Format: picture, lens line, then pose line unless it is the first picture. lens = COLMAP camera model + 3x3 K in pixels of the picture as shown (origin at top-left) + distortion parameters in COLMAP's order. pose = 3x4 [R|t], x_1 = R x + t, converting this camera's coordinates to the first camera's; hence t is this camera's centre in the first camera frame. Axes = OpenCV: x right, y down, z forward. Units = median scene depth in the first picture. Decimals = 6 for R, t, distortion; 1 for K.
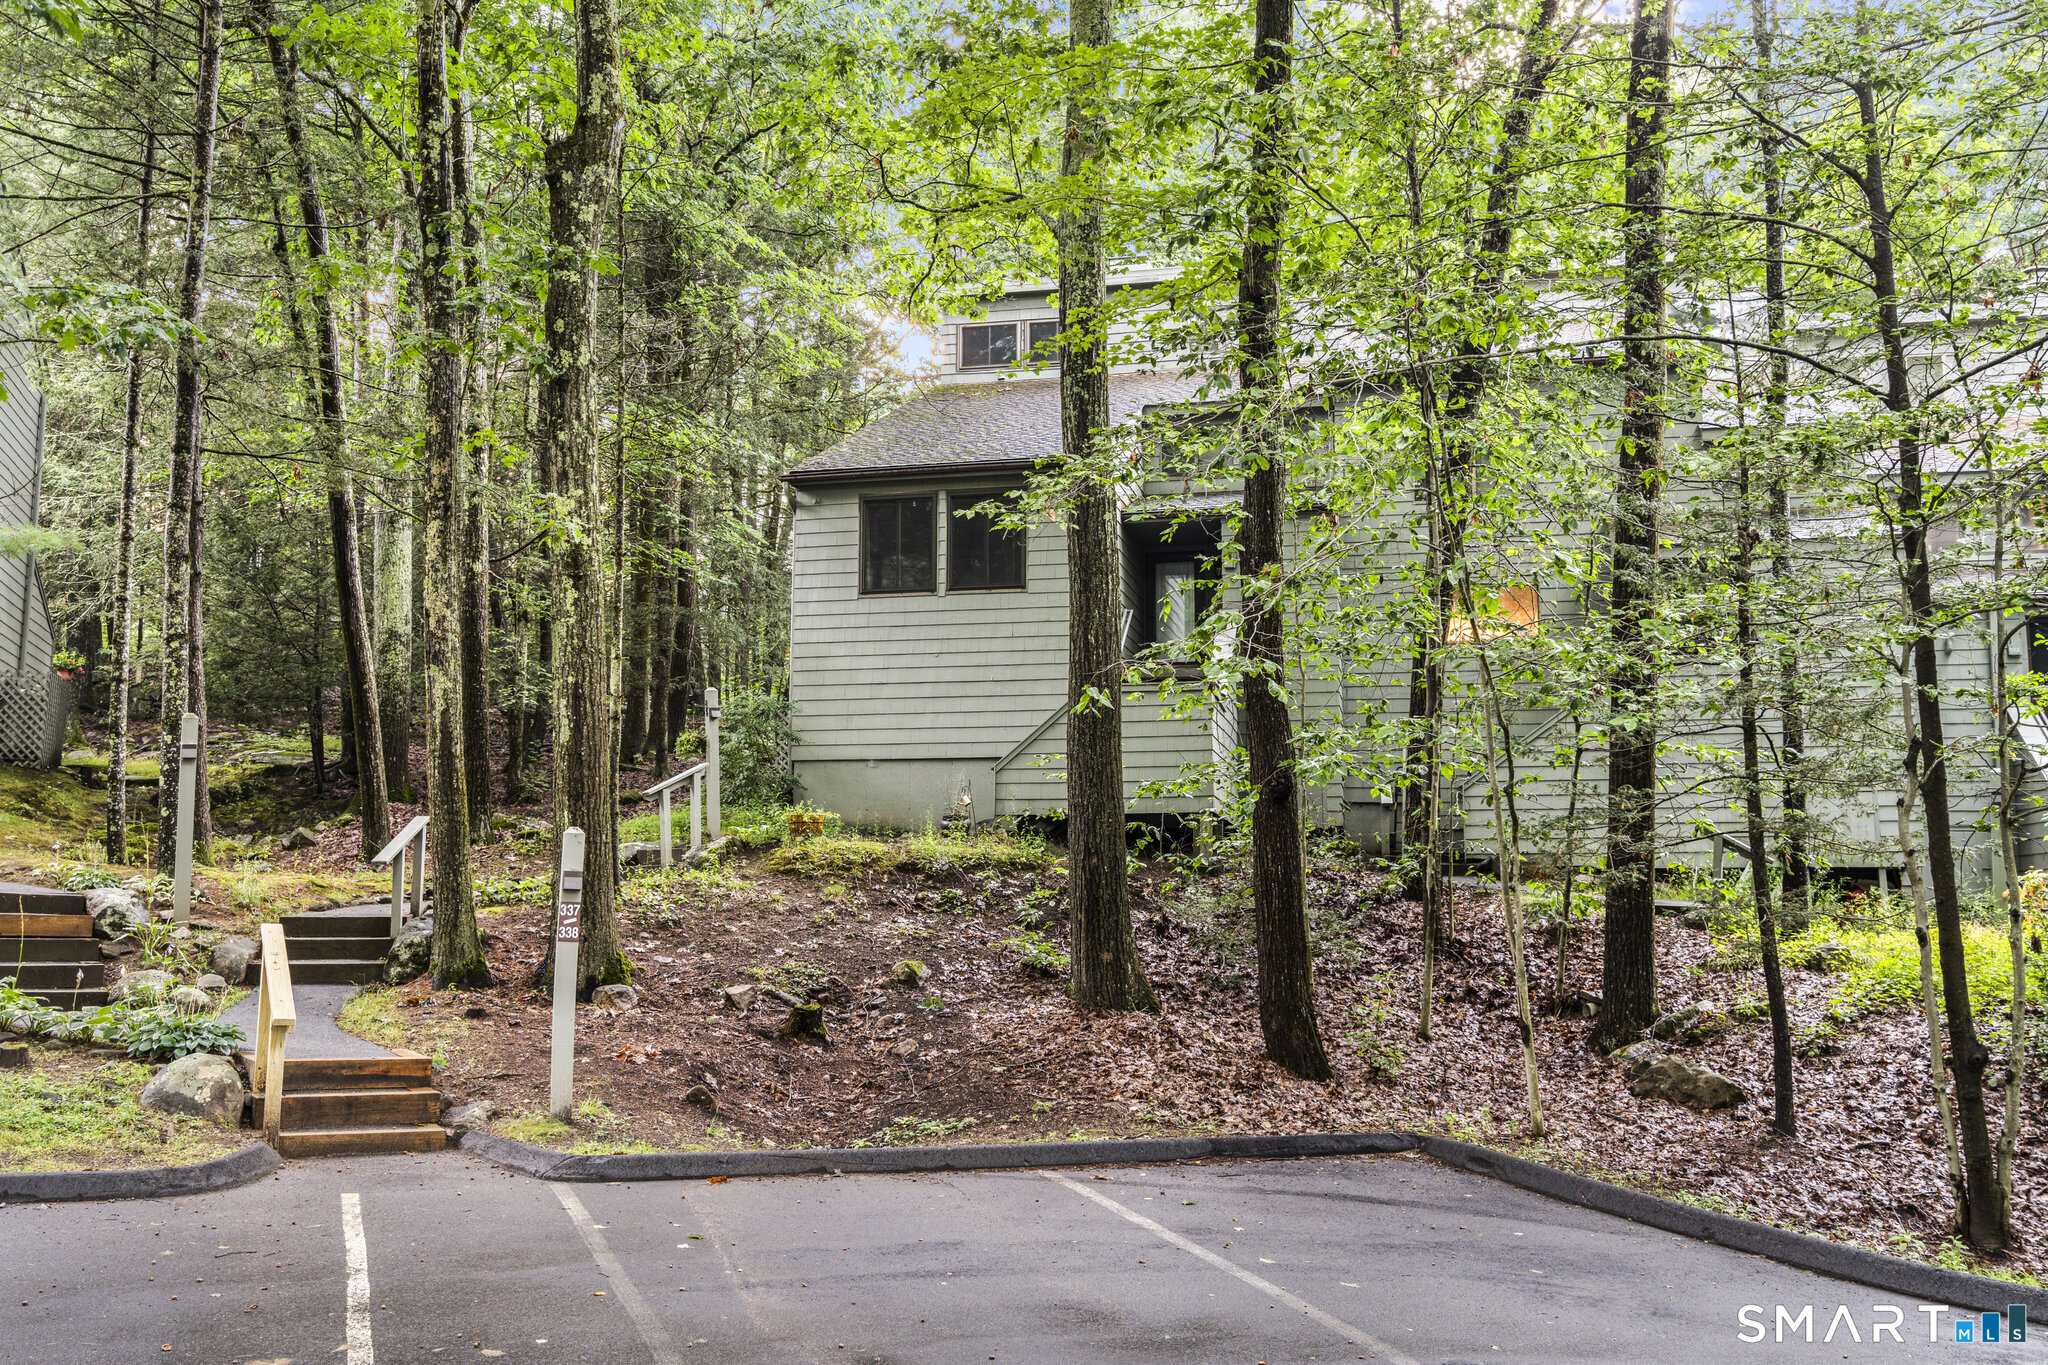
lens RADIAL K [[1850.4, 0, 1025.0], [0, 1850.4, 677.6], [0, 0, 1]] dist [0.003069, 0.012252]
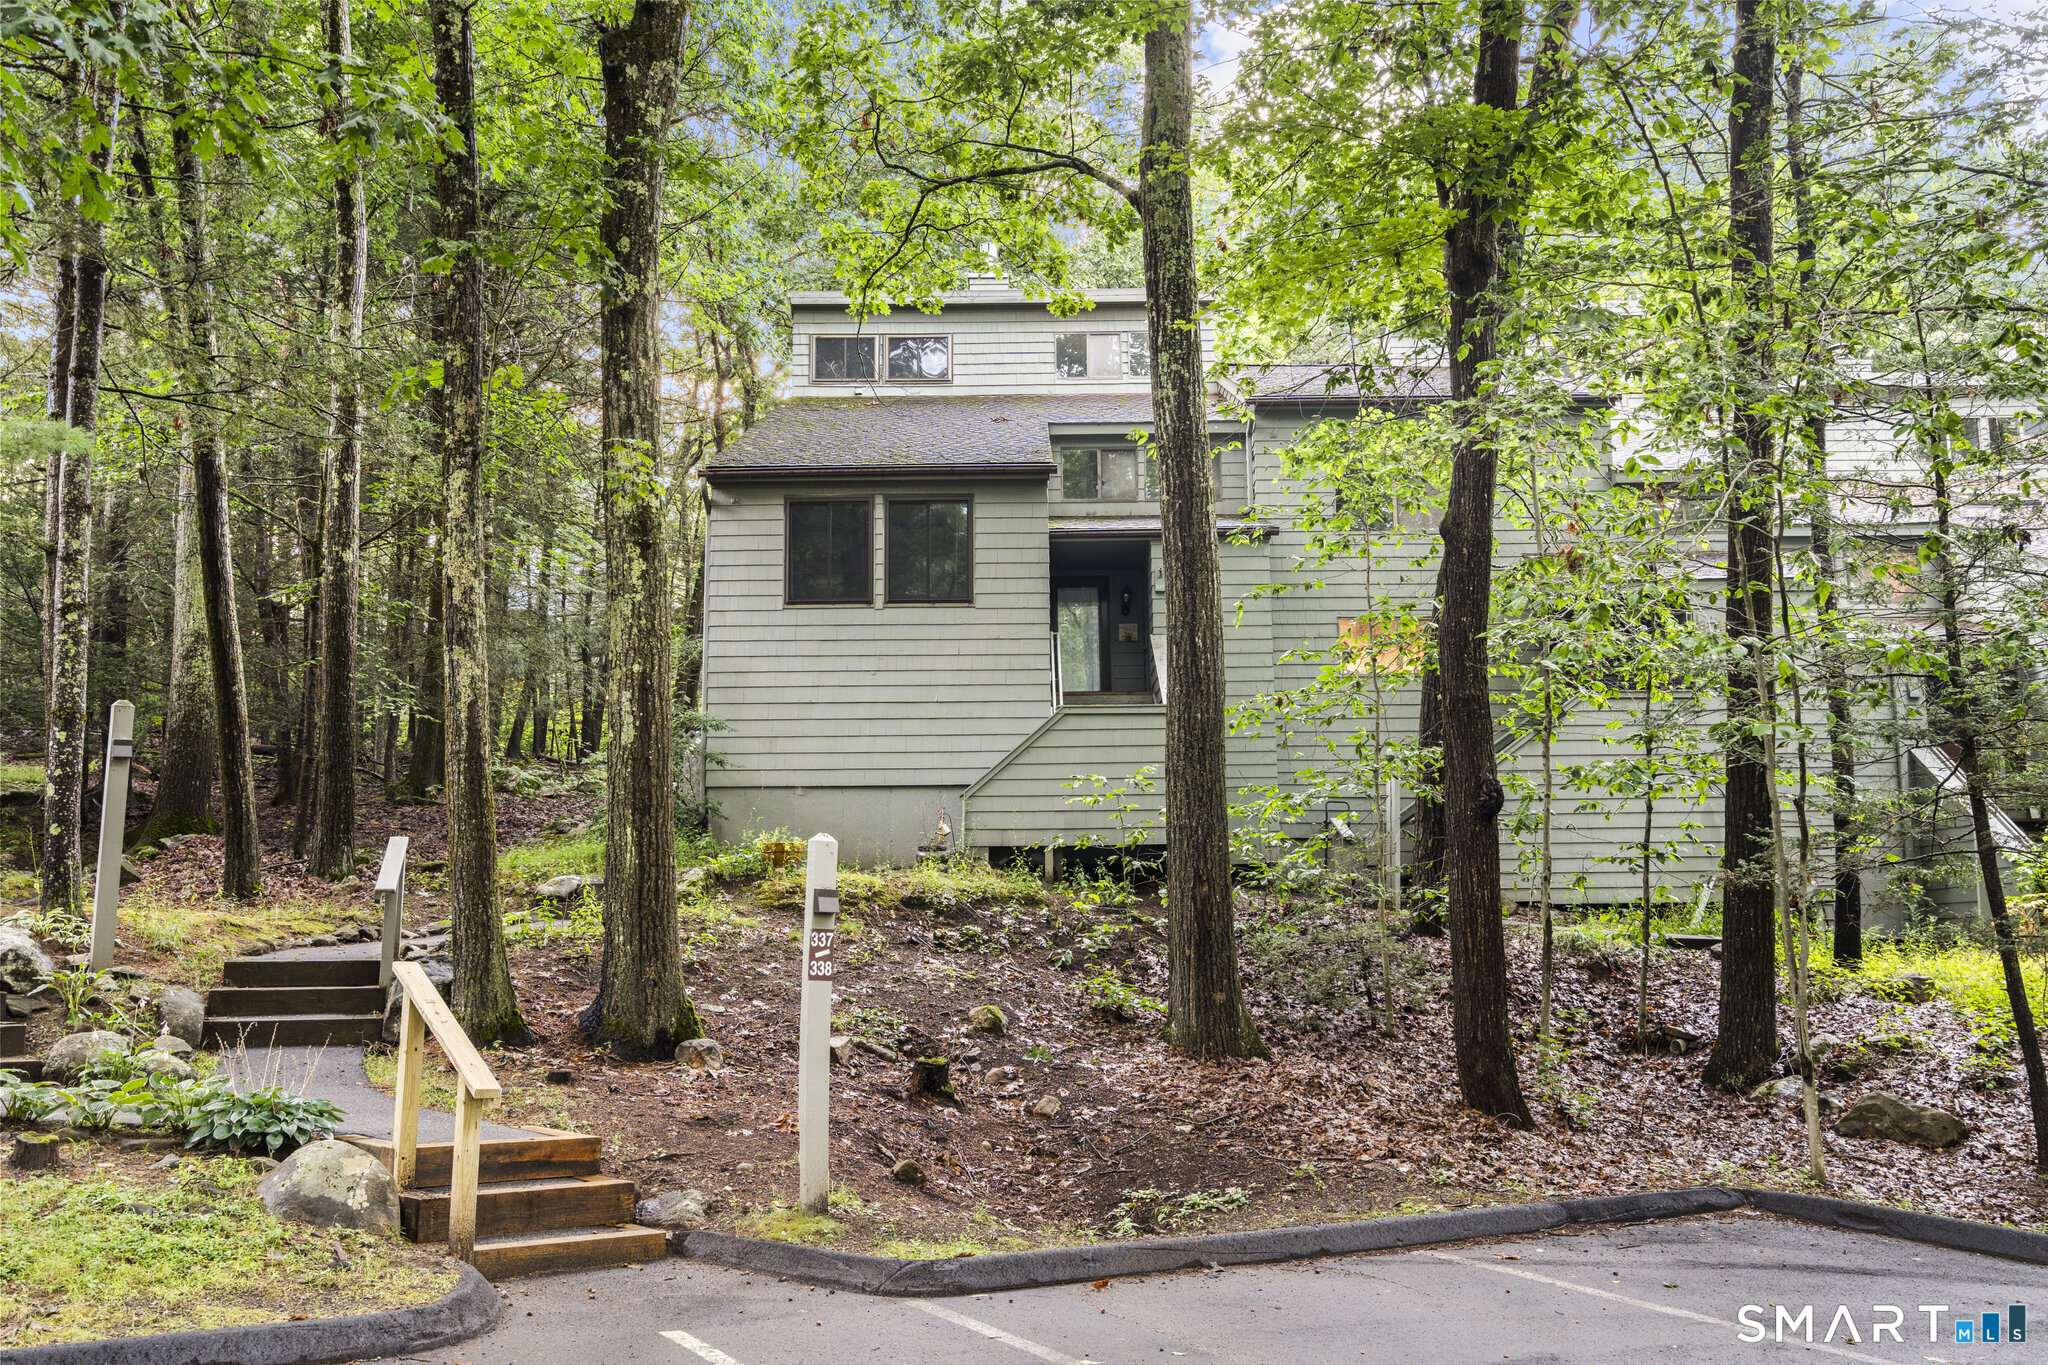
lens RADIAL K [[1785.7, 0, 1024.3], [0, 1785.7, 677.4], [0, 0, 1]] dist [0.005388, 0.005857]
pose [[0.975228, 0.024710, 0.219816, -0.245453], [-0.017082, 0.999186, -0.036538, 0.030576], [-0.220540, 0.031878, 0.974857, 0.180674]]
